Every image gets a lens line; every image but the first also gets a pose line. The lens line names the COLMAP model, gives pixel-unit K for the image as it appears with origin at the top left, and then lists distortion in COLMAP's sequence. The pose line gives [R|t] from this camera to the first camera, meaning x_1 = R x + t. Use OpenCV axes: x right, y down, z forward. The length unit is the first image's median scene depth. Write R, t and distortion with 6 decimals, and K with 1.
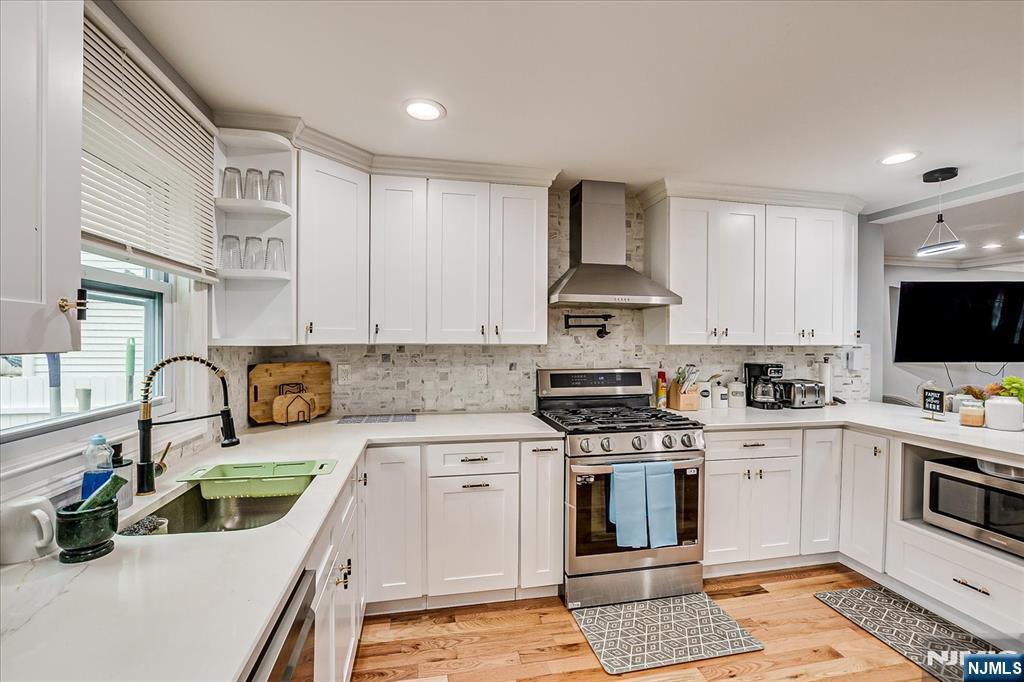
lens RADIAL K [[449.3, 0, 508.8], [0, 449.3, 342.3], [0, 0, 1]] dist [-0.017104, 0.000383]
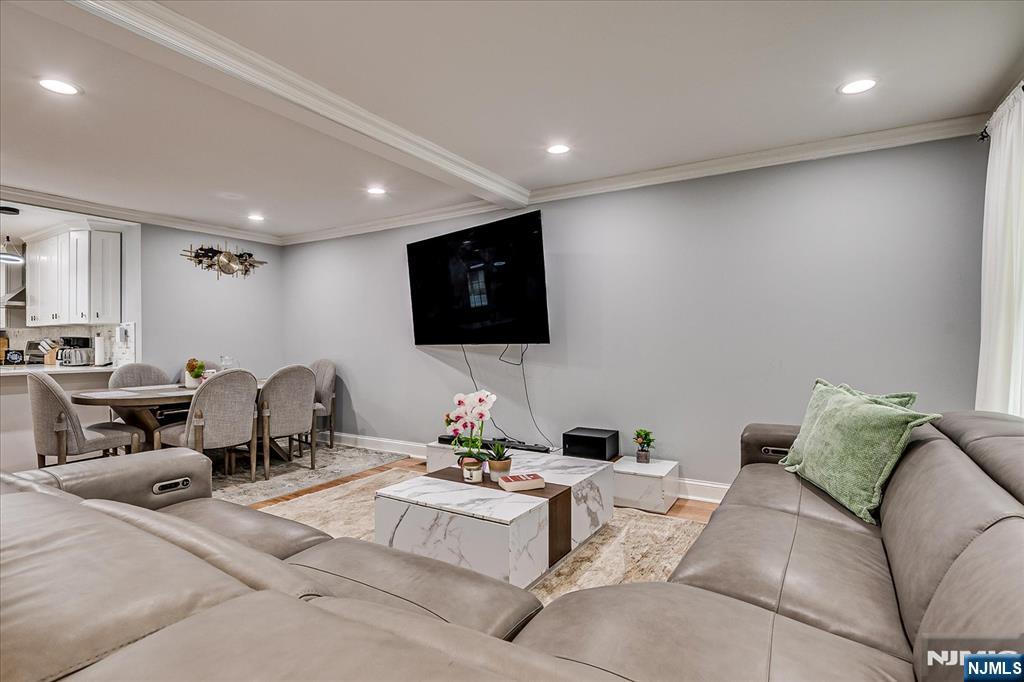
lens RADIAL K [[508.8, 0, 511.0], [0, 508.8, 343.5], [0, 0, 1]] dist [-0.021627, 0.000490]
pose [[0.725124, -0.007746, -0.688575, 2.944157], [0.003721, 0.999966, -0.007331, 0.090245], [0.688608, 0.002754, 0.725128, 0.809999]]
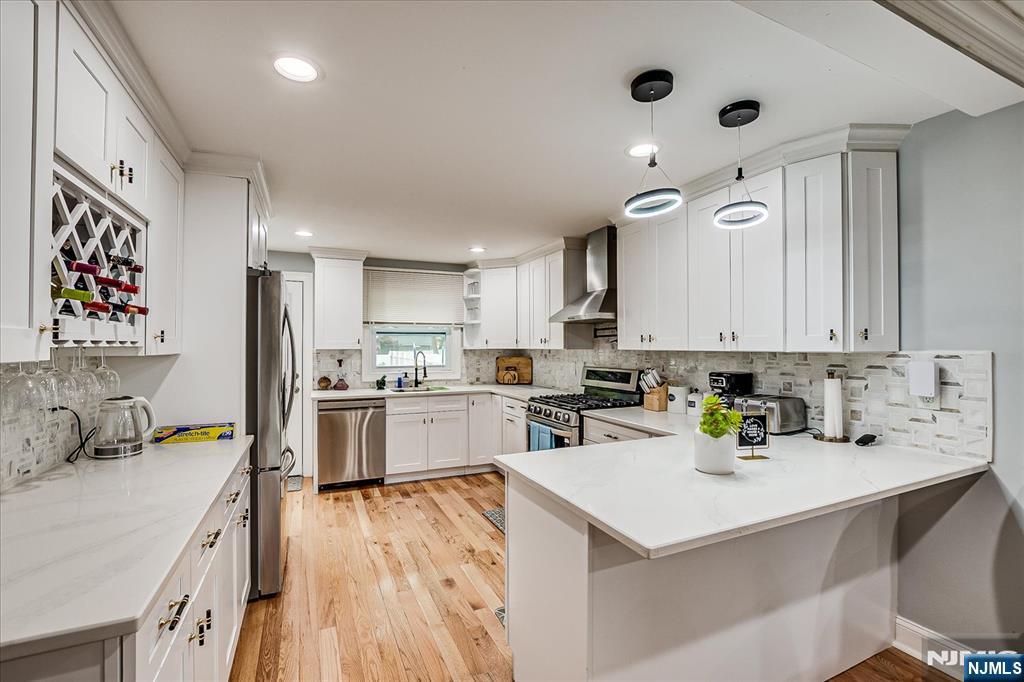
lens RADIAL K [[449.3, 0, 508.8], [0, 449.3, 342.3], [0, 0, 1]] dist [-0.017104, 0.000383]
pose [[0.213388, -0.013623, -0.976873, 1.363274], [-0.003895, 0.999883, -0.014795, 0.004132], [0.976960, 0.006962, 0.213310, 0.412419]]
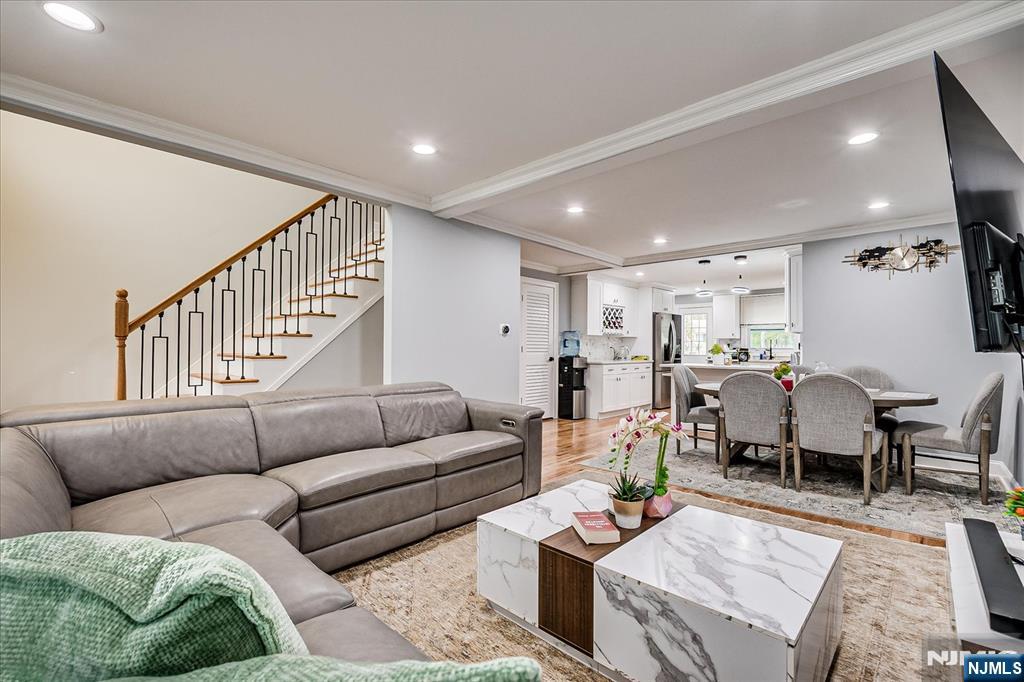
lens RADIAL K [[449.3, 0, 508.8], [0, 449.3, 342.3], [0, 0, 1]] dist [-0.017104, 0.000383]
pose [[-0.822285, -0.015469, -0.568865, 2.792986], [-0.012969, 0.999880, -0.008443, 0.080554], [0.568928, 0.000435, -0.822387, 1.895604]]
